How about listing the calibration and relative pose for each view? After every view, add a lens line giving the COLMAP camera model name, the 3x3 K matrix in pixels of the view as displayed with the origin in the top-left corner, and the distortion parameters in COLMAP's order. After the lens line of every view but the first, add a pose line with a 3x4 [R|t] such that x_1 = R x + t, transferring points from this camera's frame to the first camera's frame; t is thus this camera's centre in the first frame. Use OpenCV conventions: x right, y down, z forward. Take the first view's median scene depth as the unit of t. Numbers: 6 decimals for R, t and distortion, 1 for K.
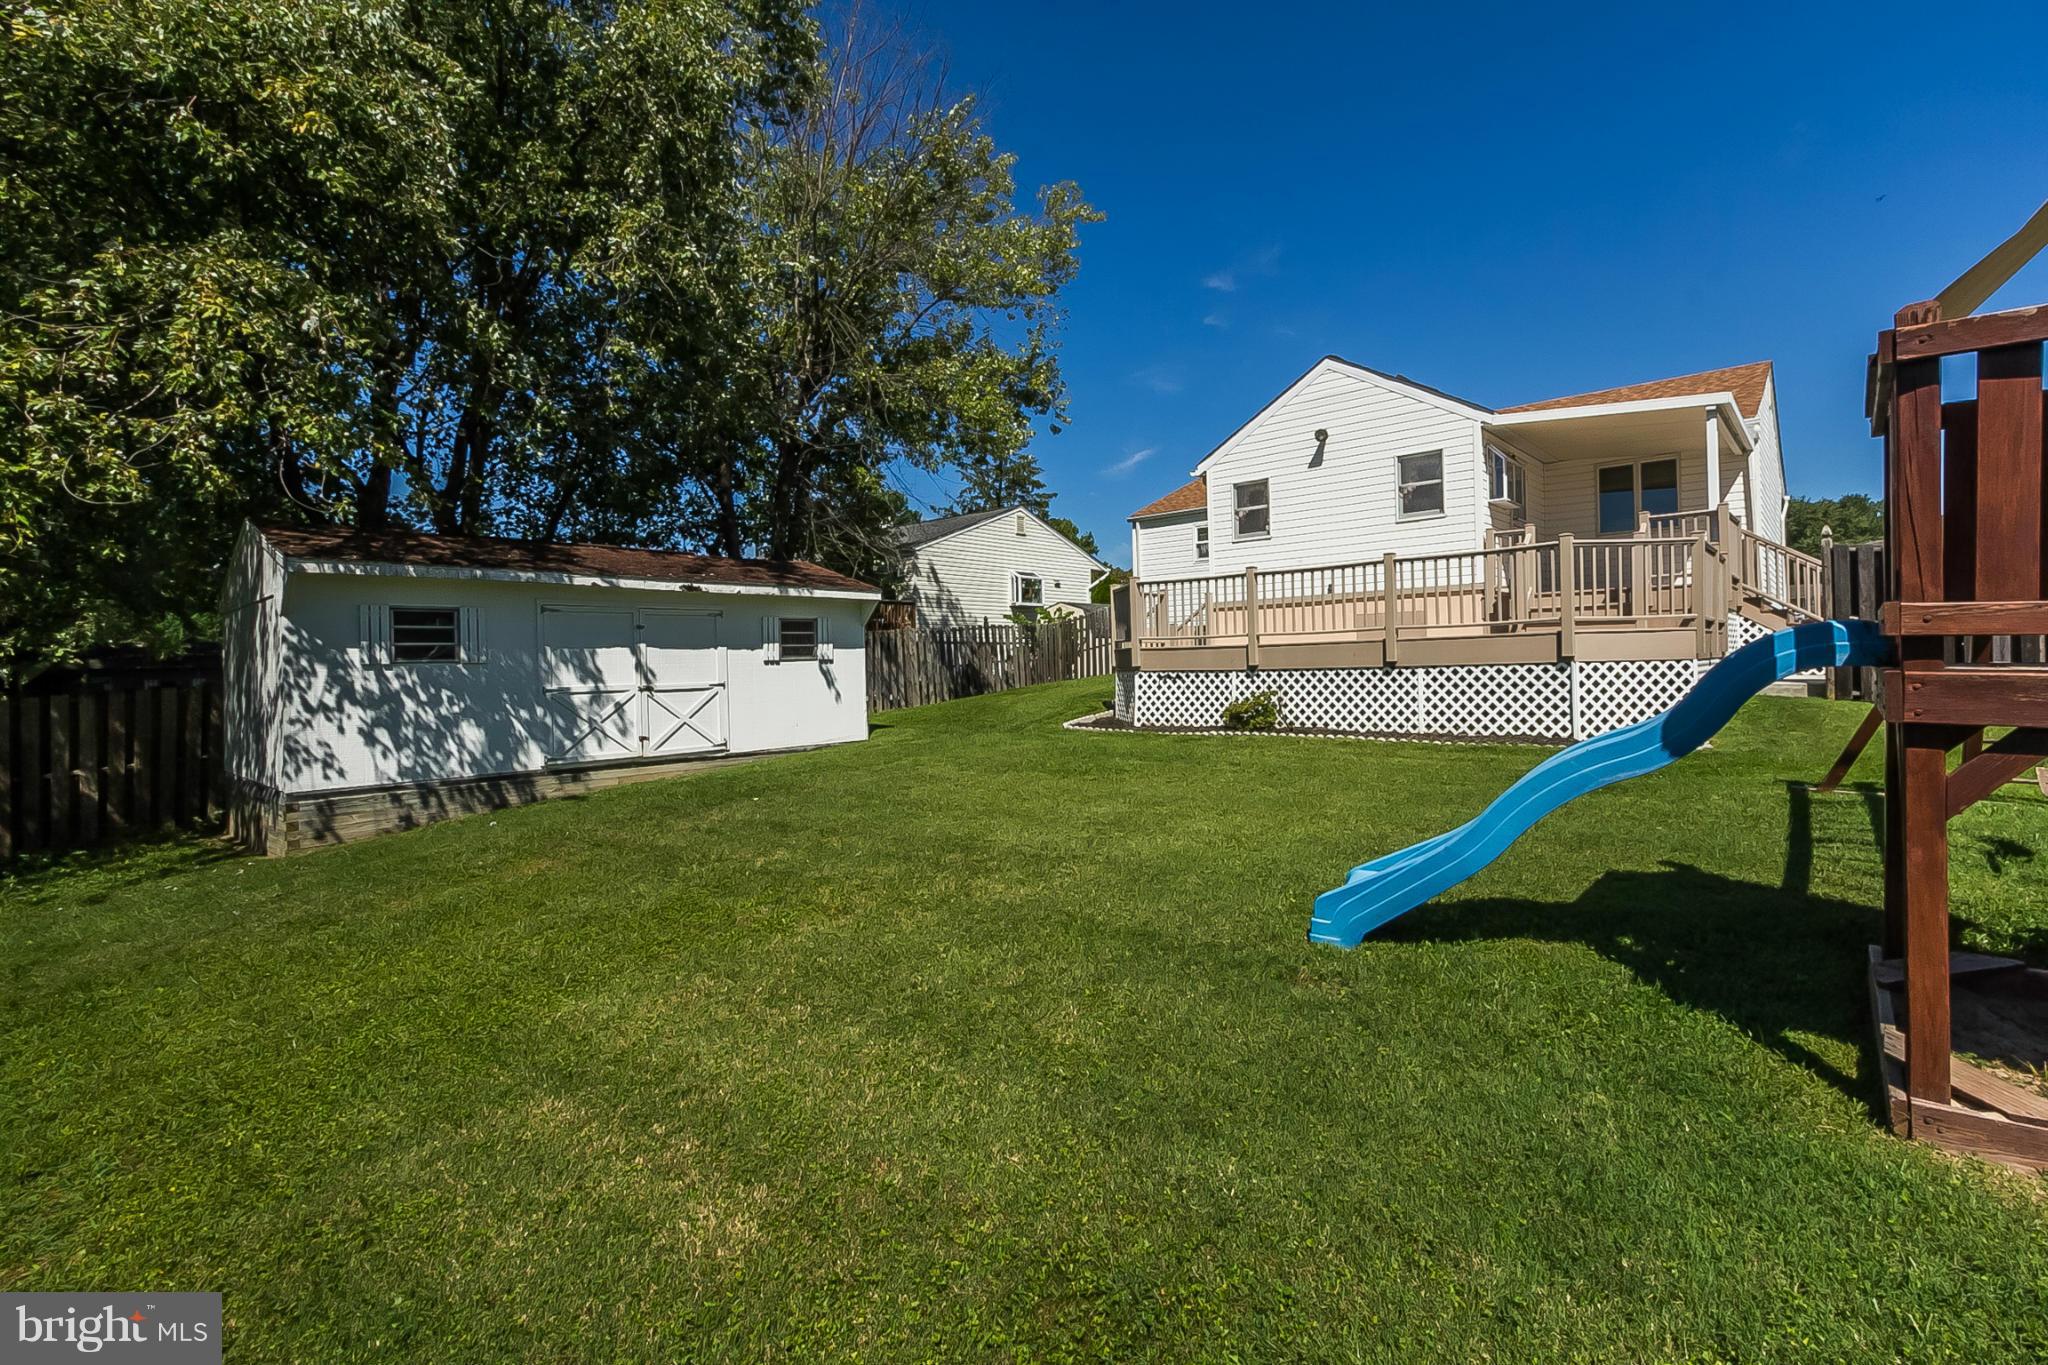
lens RADIAL K [[930.9, 0, 1102.9], [0, 930.9, 670.4], [0, 0, 1]] dist [0.000302, -0.000007]
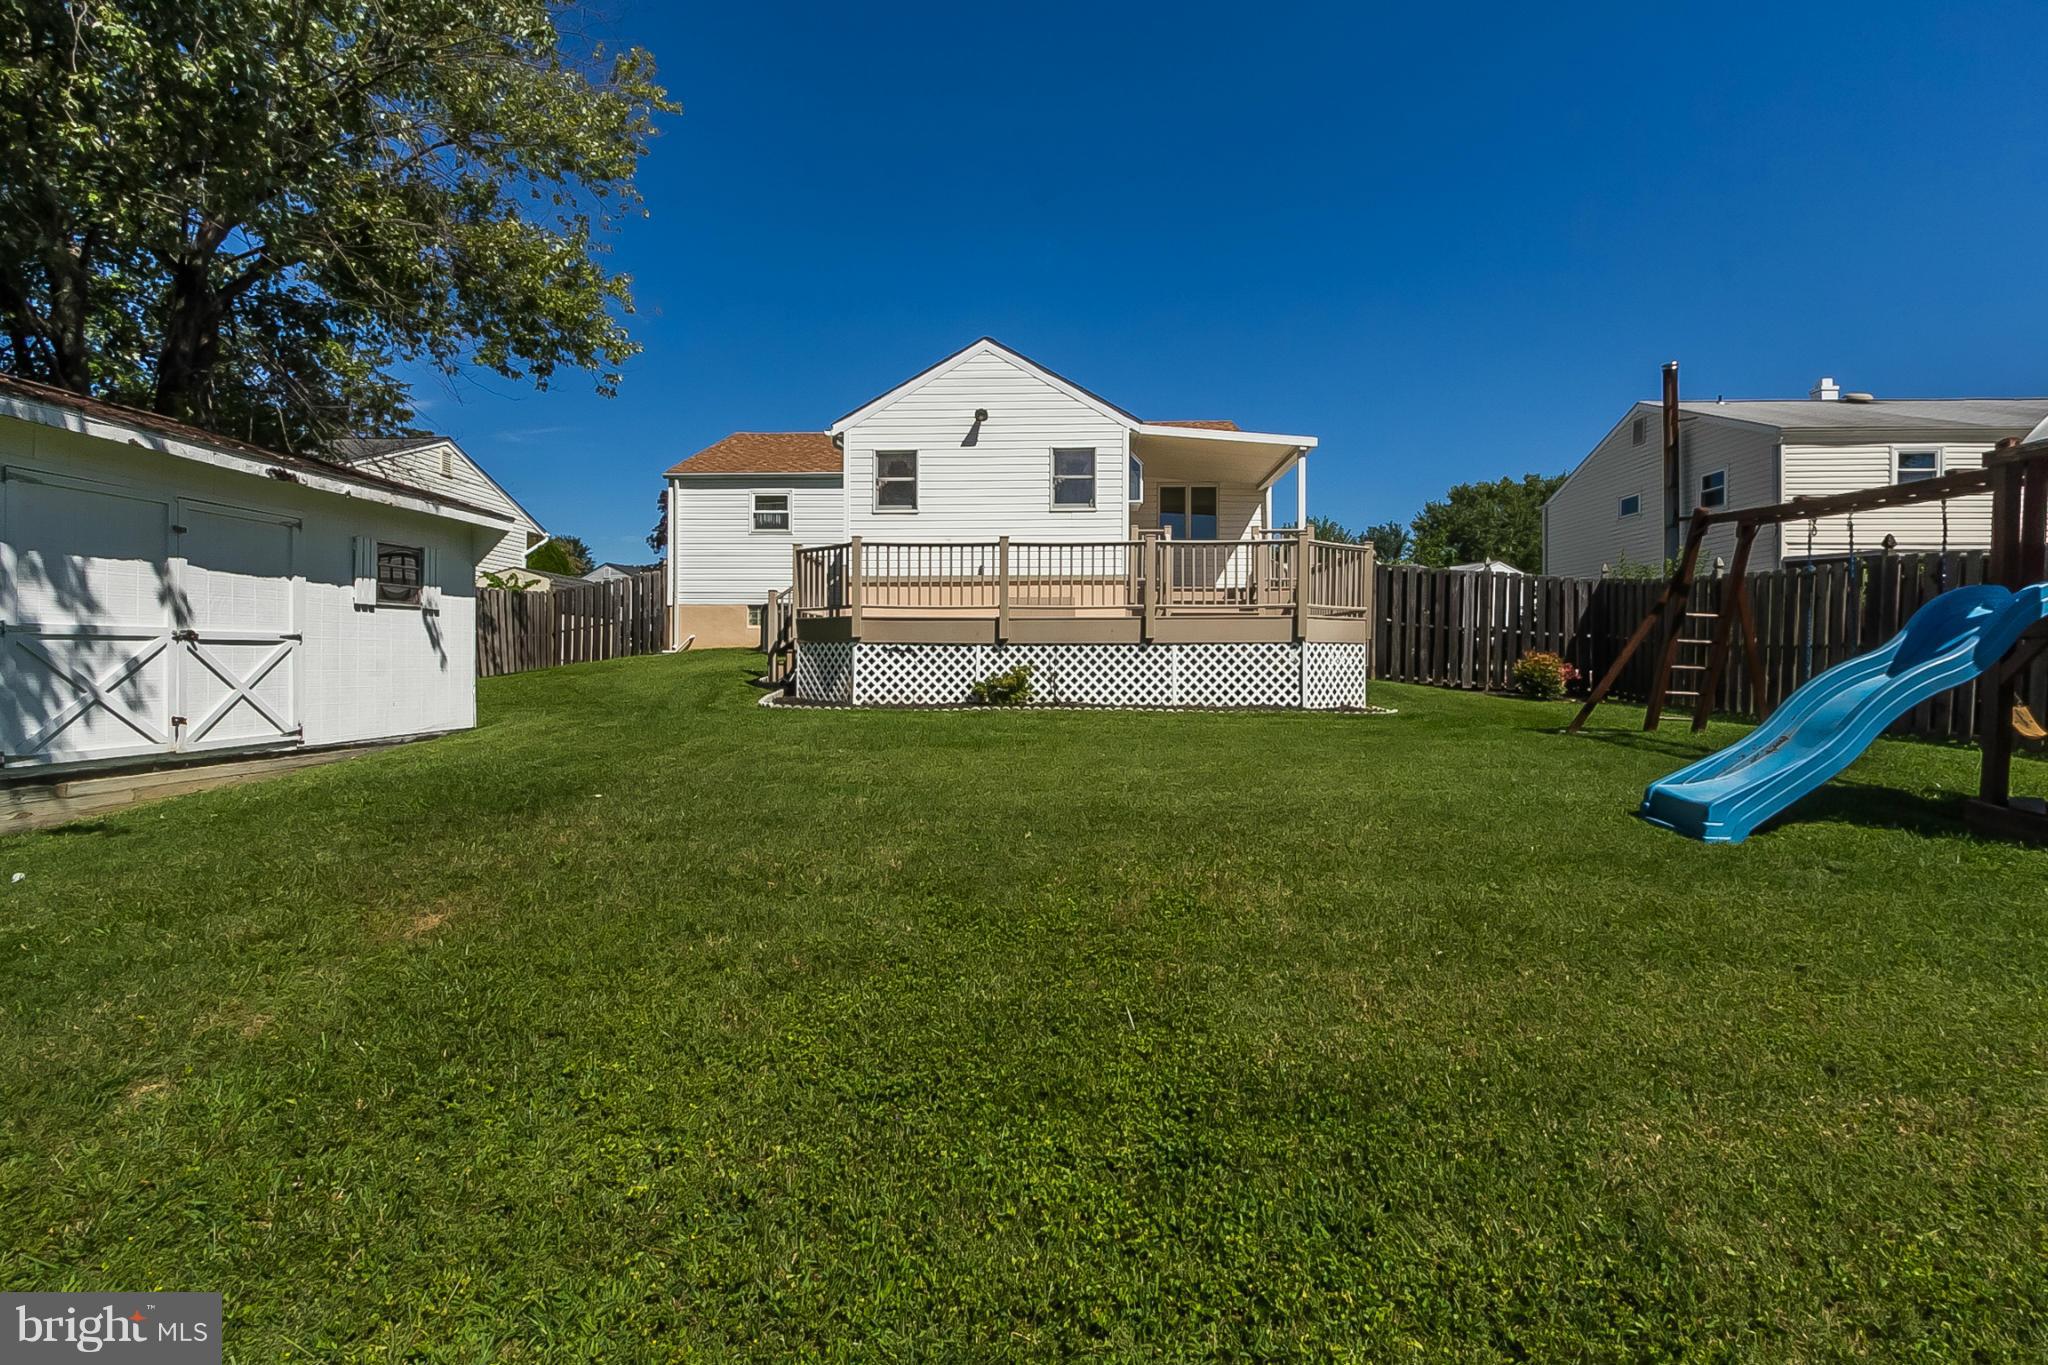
lens RADIAL K [[930.9, 0, 1034.3], [0, 930.9, 680.2], [0, 0, 1]] dist [0.000302, -0.000007]
pose [[0.806020, 0.012718, 0.591751, -0.375645], [-0.017656, 0.999841, 0.002560, 0.033568], [-0.591625, -0.012511, 0.806116, 0.197472]]
